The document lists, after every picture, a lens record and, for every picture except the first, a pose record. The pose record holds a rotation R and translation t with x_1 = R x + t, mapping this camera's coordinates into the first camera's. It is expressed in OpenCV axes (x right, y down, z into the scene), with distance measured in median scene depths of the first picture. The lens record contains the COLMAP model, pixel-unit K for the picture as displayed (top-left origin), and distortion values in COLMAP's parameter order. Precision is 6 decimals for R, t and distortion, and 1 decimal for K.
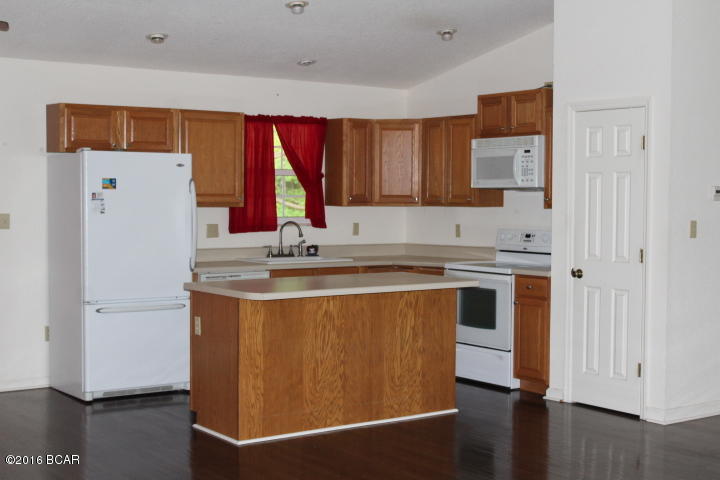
lens RADIAL K [[1065.9, 0, 360.0], [0, 1065.9, 240.0], [0, 0, 1]] dist [-0.016452, 0.081718]
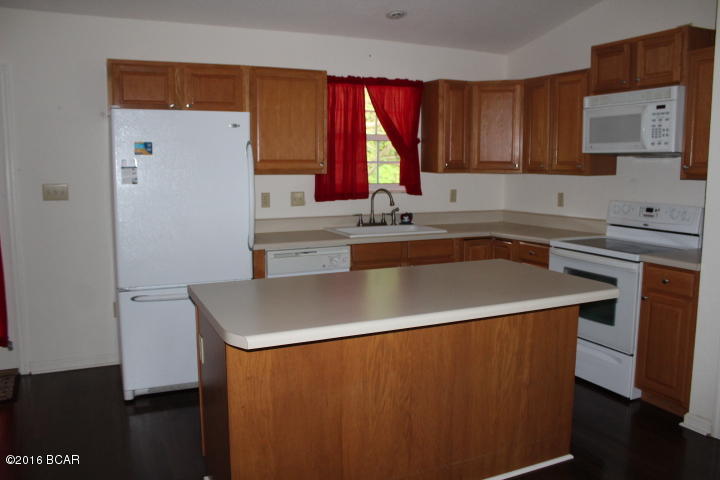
lens RADIAL K [[589.2, 0, 368.6], [0, 589.2, 233.0], [0, 0, 1]] dist [-0.159693, 0.147920]
pose [[0.984615, 0.018336, -0.173774, 0.015478], [-0.005089, 0.997066, 0.076373, -0.018884], [0.174664, -0.074313, 0.981820, 0.499583]]
